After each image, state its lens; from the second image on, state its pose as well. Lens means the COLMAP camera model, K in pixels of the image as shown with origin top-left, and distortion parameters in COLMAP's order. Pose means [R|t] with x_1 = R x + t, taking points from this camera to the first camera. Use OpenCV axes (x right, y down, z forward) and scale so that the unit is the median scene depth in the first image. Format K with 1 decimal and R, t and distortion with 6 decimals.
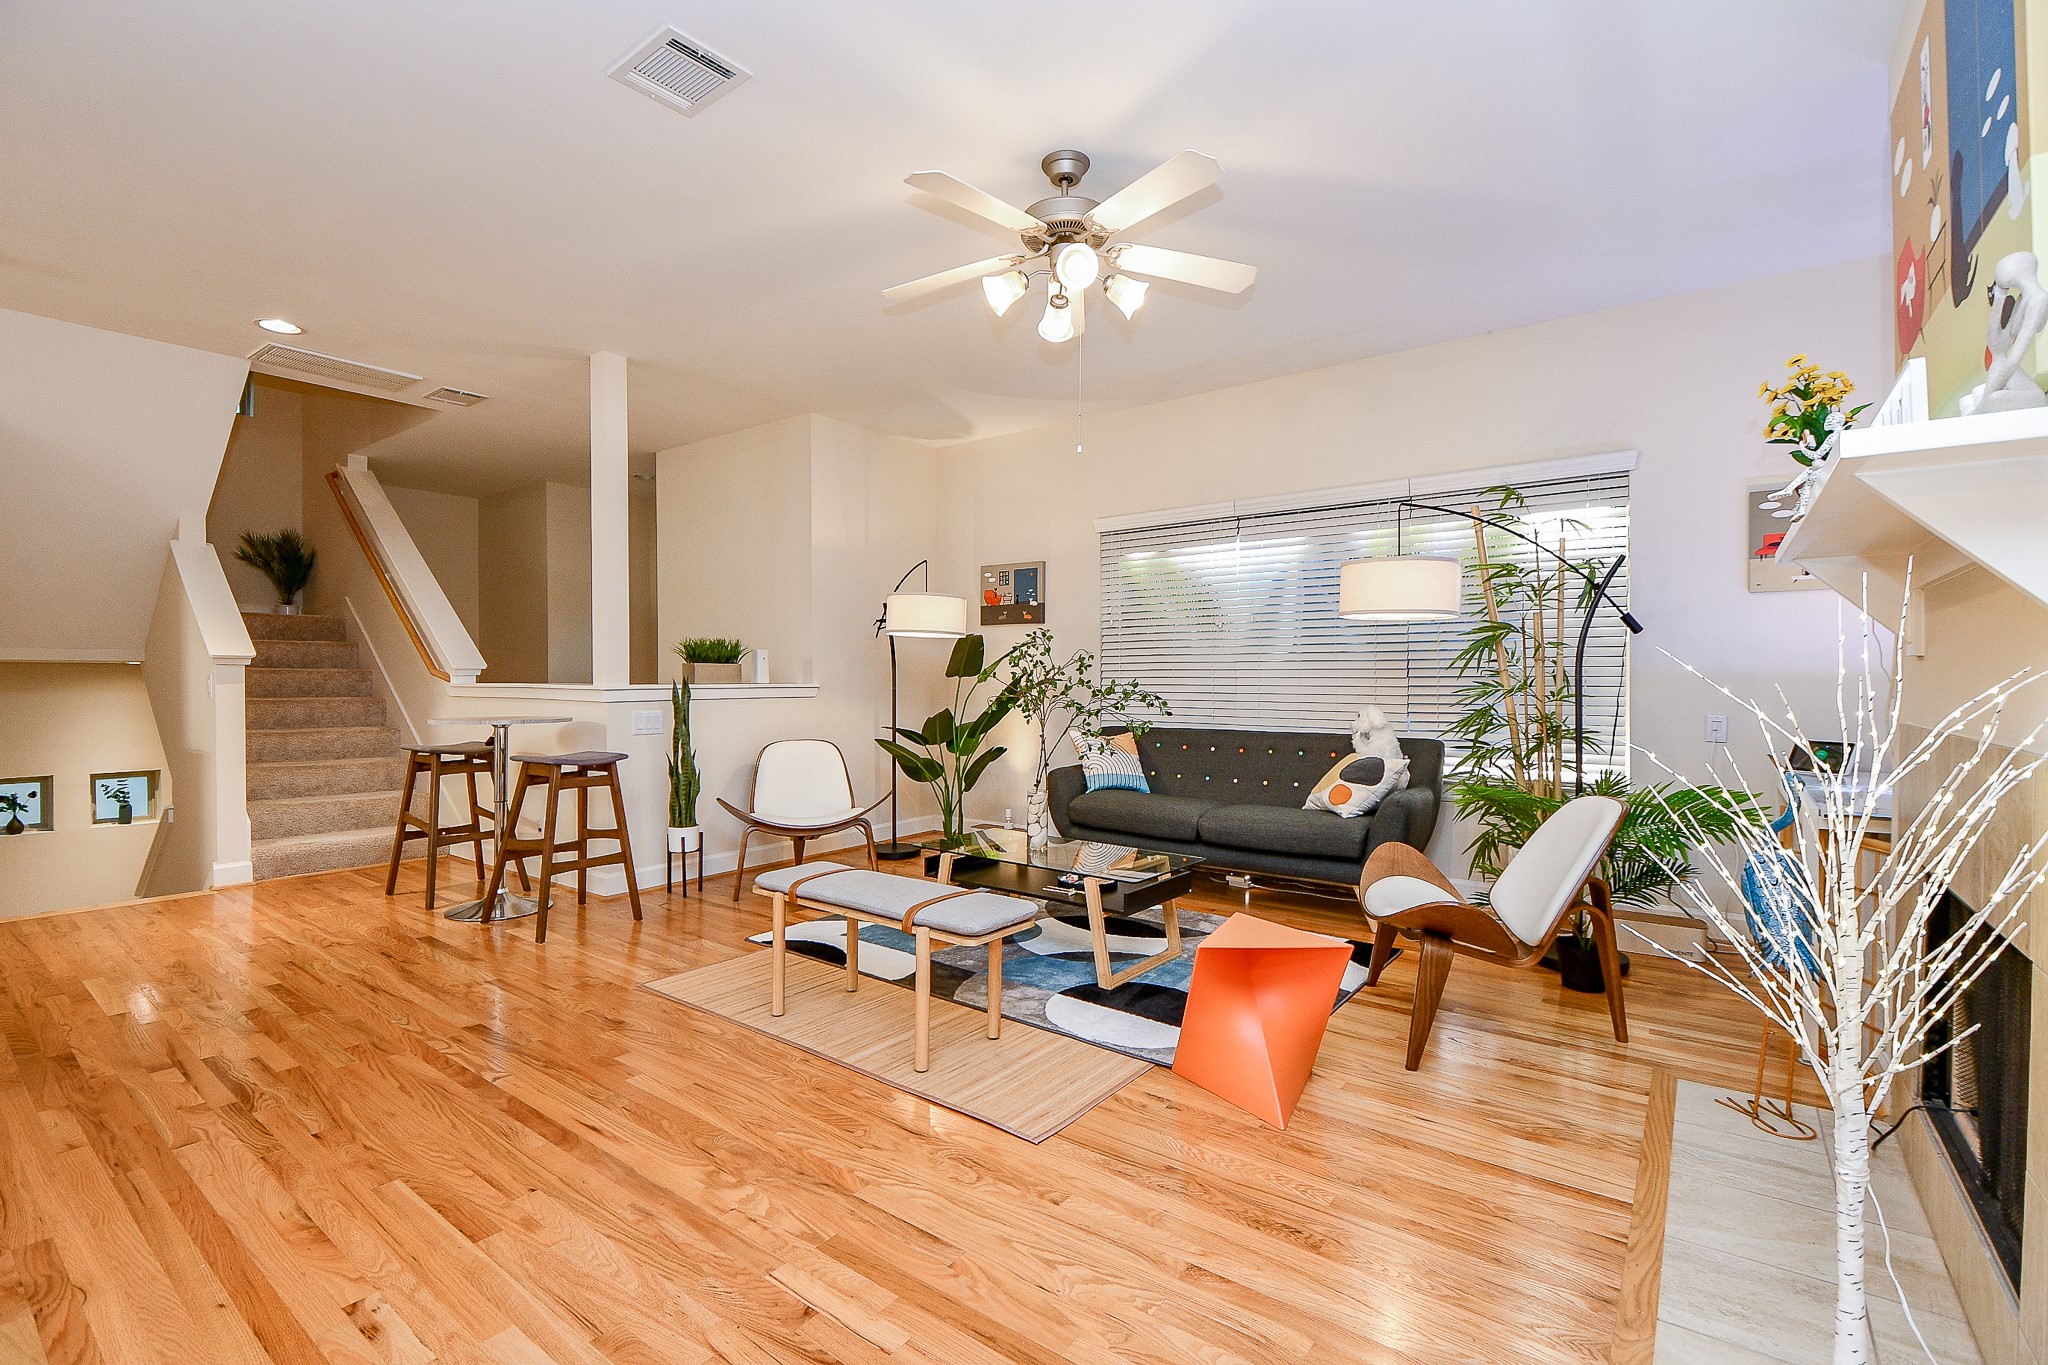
lens RADIAL K [[903.4, 0, 1024.0], [0, 903.4, 682.5], [0, 0, 1]] dist [0.013910, -0.025010]
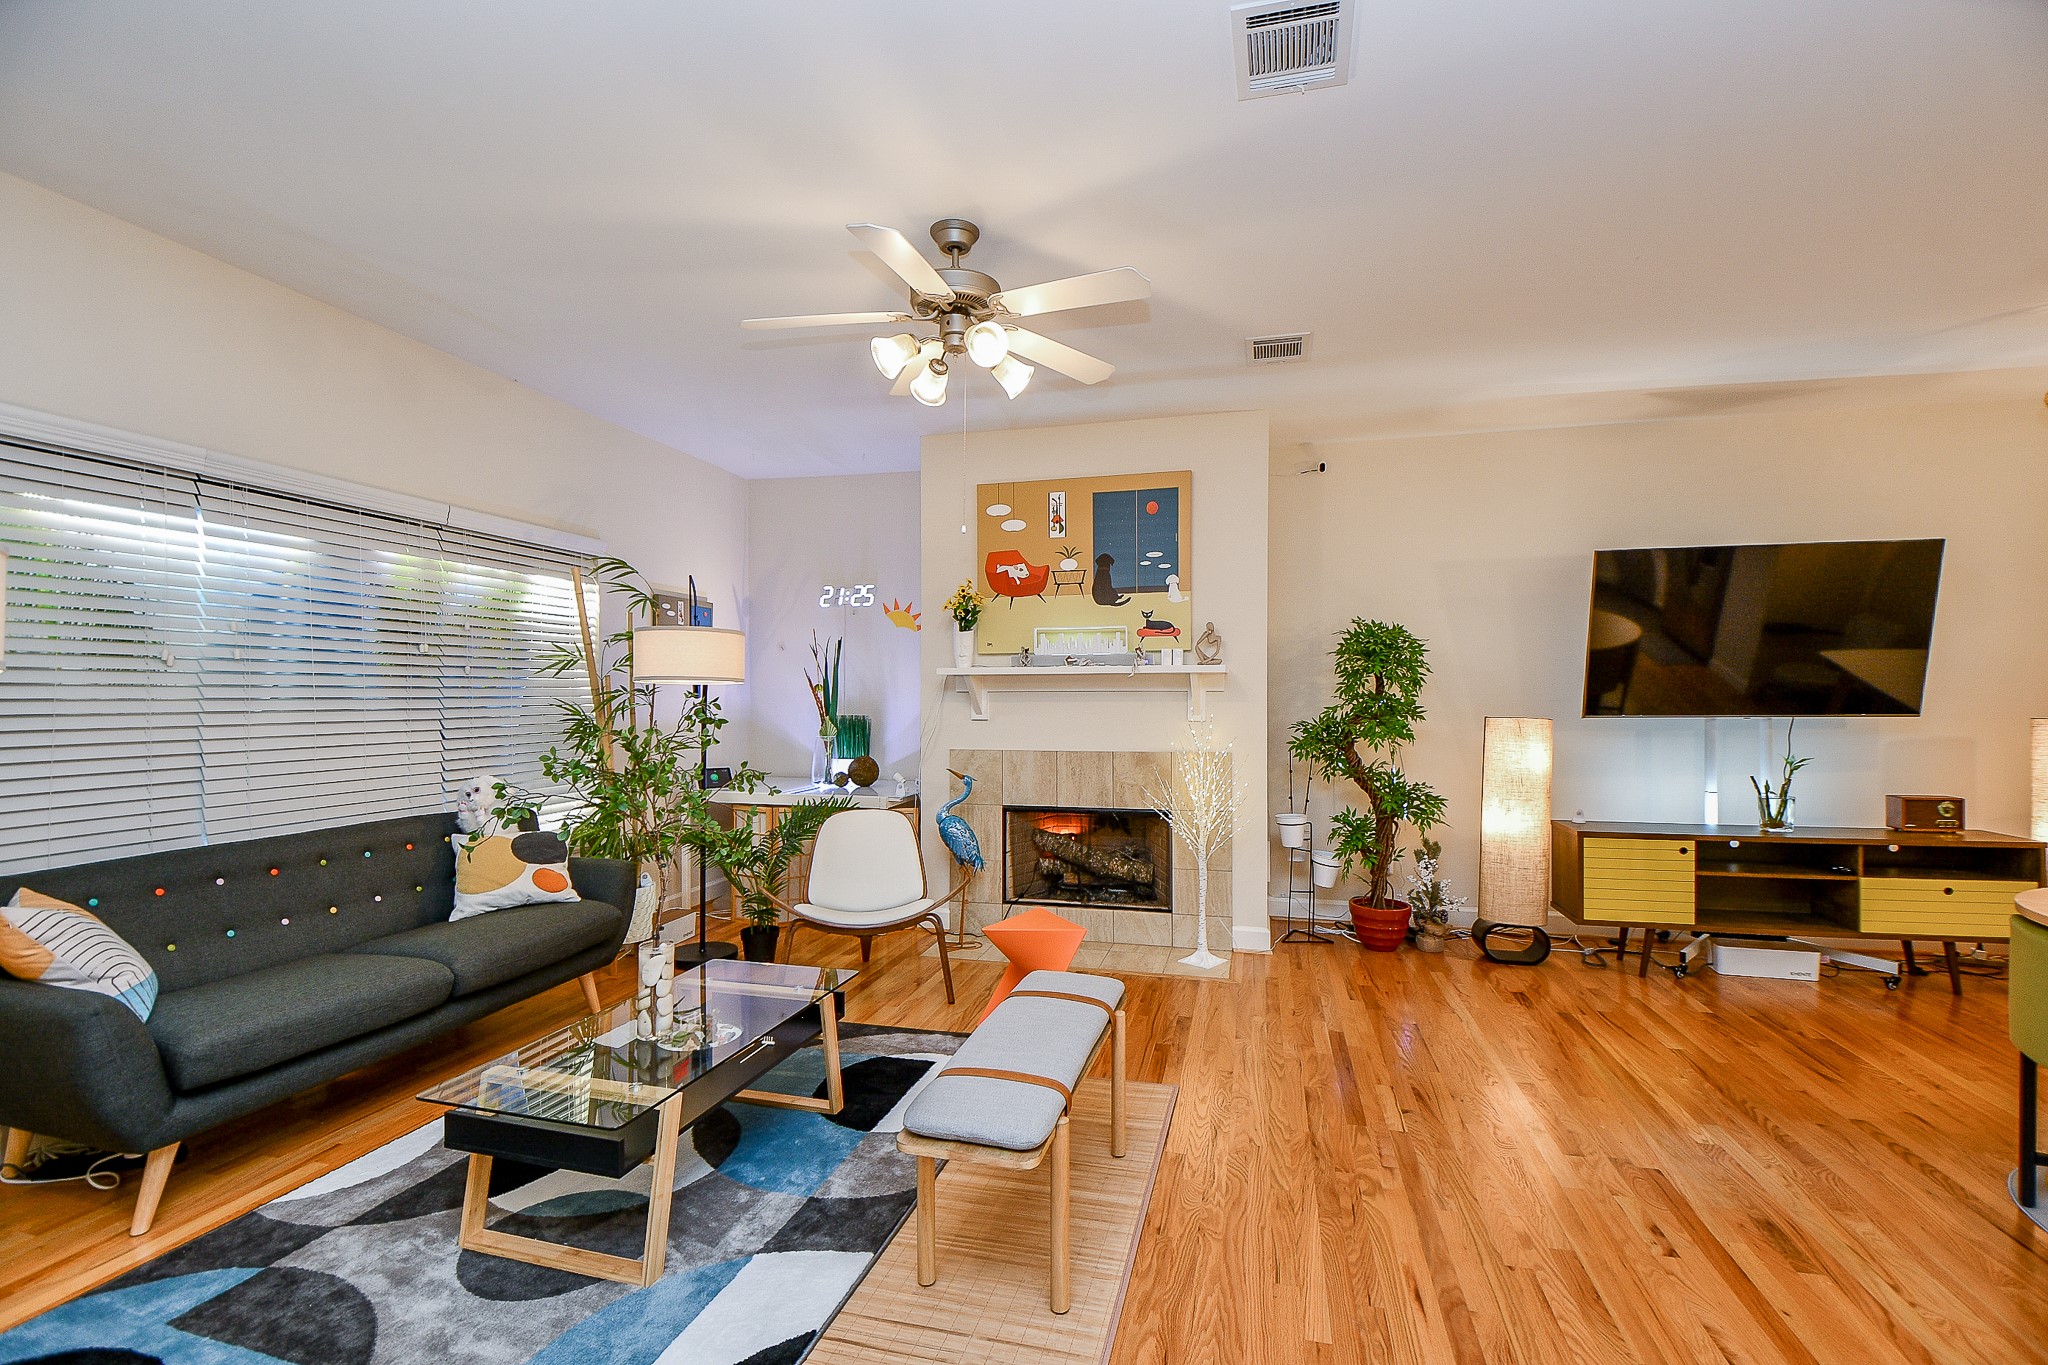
lens RADIAL K [[889.9, 0, 1040.7], [0, 889.9, 700.2], [0, 0, 1]] dist [0.013674, -0.016023]
pose [[-0.382251, -0.003879, 0.924051, -0.751812], [0.003331, 0.999979, 0.005576, -0.063403], [-0.924053, 0.005209, -0.382230, 1.103587]]
